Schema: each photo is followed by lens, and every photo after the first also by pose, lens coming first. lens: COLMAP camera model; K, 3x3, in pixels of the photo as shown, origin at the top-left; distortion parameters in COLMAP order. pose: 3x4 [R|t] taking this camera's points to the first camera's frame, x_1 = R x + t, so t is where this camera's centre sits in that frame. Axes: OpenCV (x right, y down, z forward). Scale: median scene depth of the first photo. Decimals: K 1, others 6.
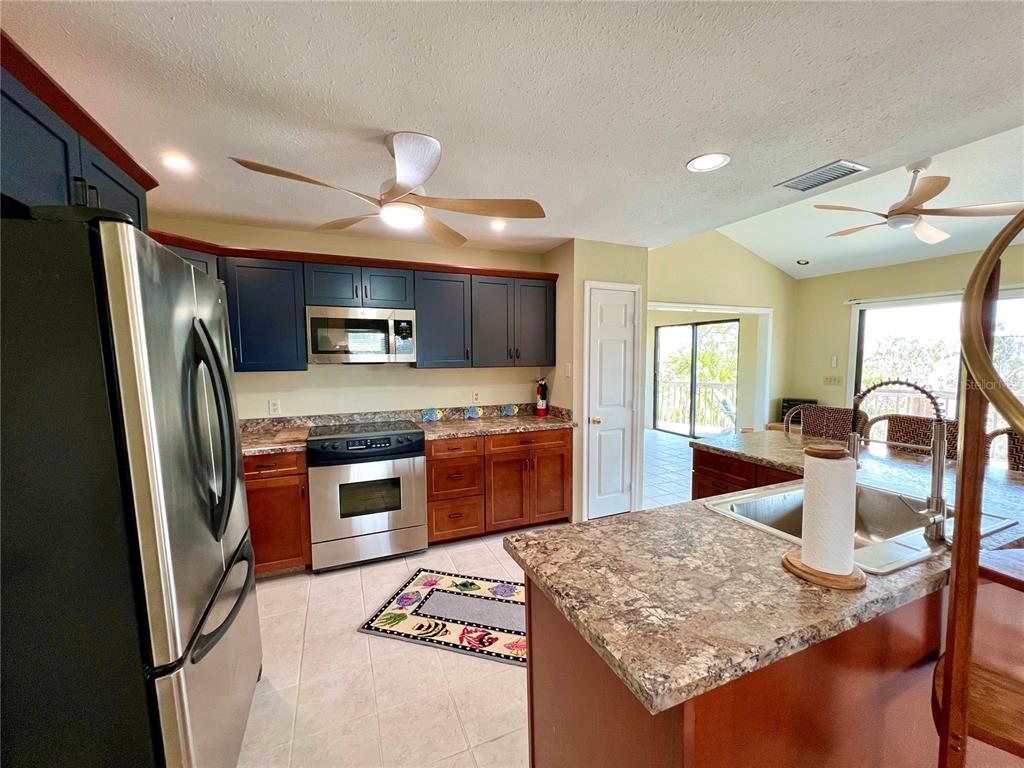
lens RADIAL K [[409.5, 0, 513.8], [0, 409.5, 383.8], [0, 0, 1]] dist [-0.003531, 0.001007]
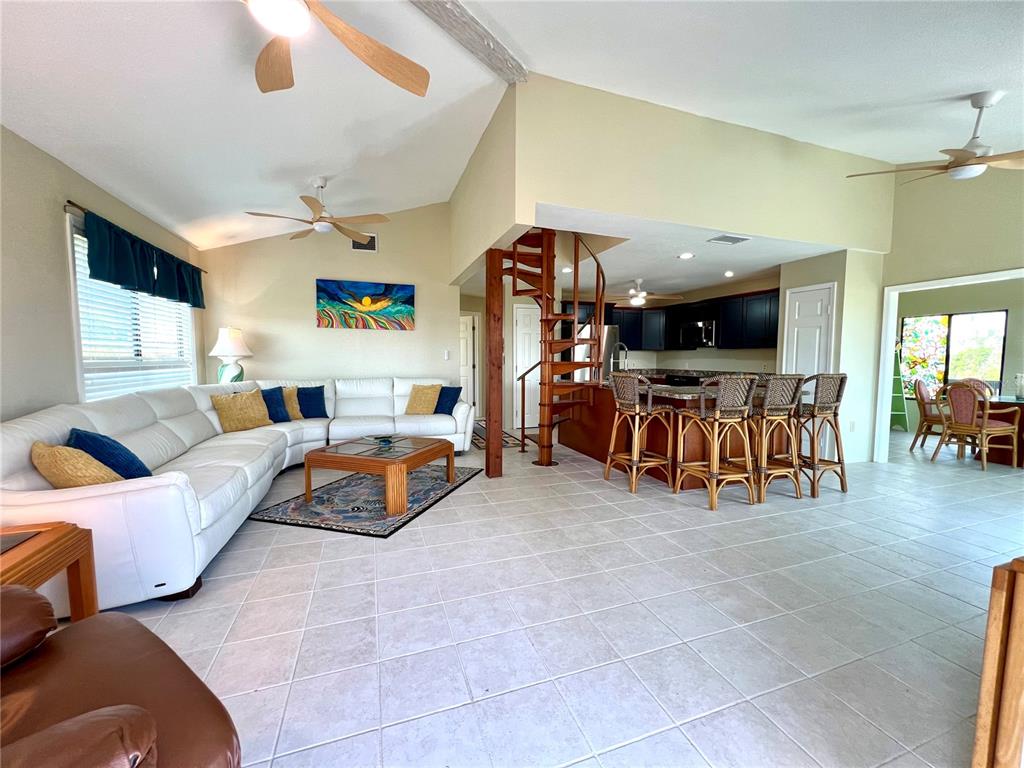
lens RADIAL K [[409.5, 0, 512.7], [0, 409.5, 386.9], [0, 0, 1]] dist [-0.003531, 0.001007]
pose [[-0.066202, 0.079353, -0.994646, 2.303653], [-0.074439, 0.993662, 0.084229, 0.066210], [0.995026, 0.079617, -0.059875, 0.157791]]
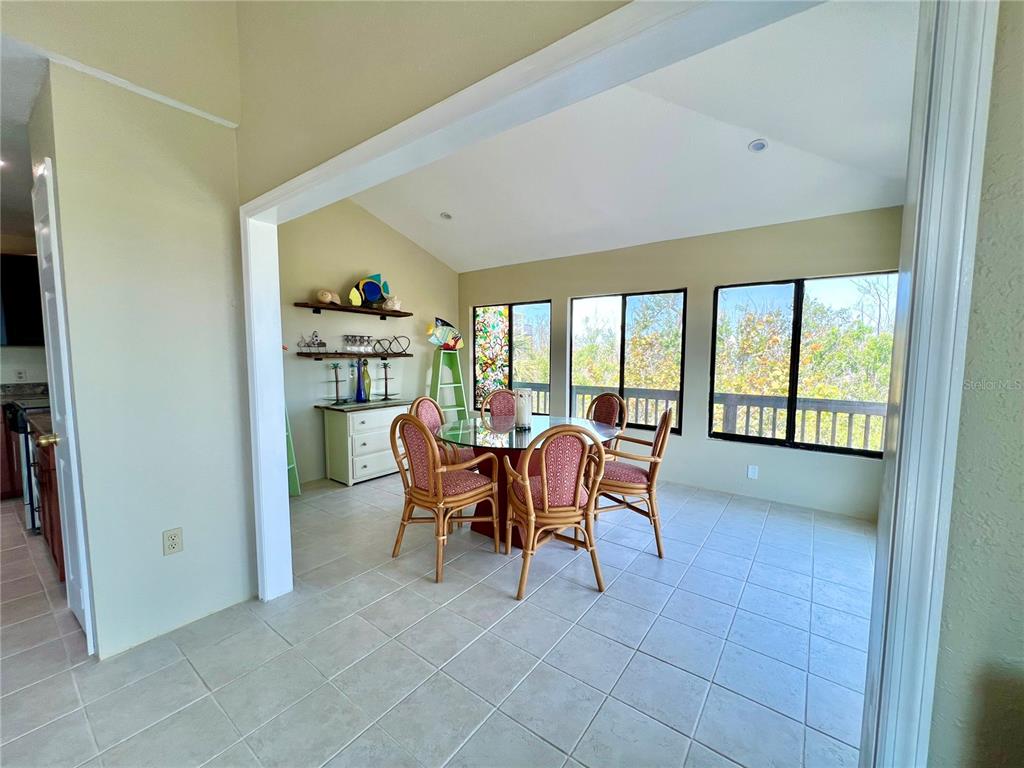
lens RADIAL K [[409.5, 0, 512.1], [0, 409.5, 387.8], [0, 0, 1]] dist [-0.003531, 0.001007]
pose [[0.502025, 0.084853, -0.860681, 1.336203], [-0.069475, 0.995916, 0.057662, -0.076543], [0.862058, 0.030848, 0.505870, 1.694836]]
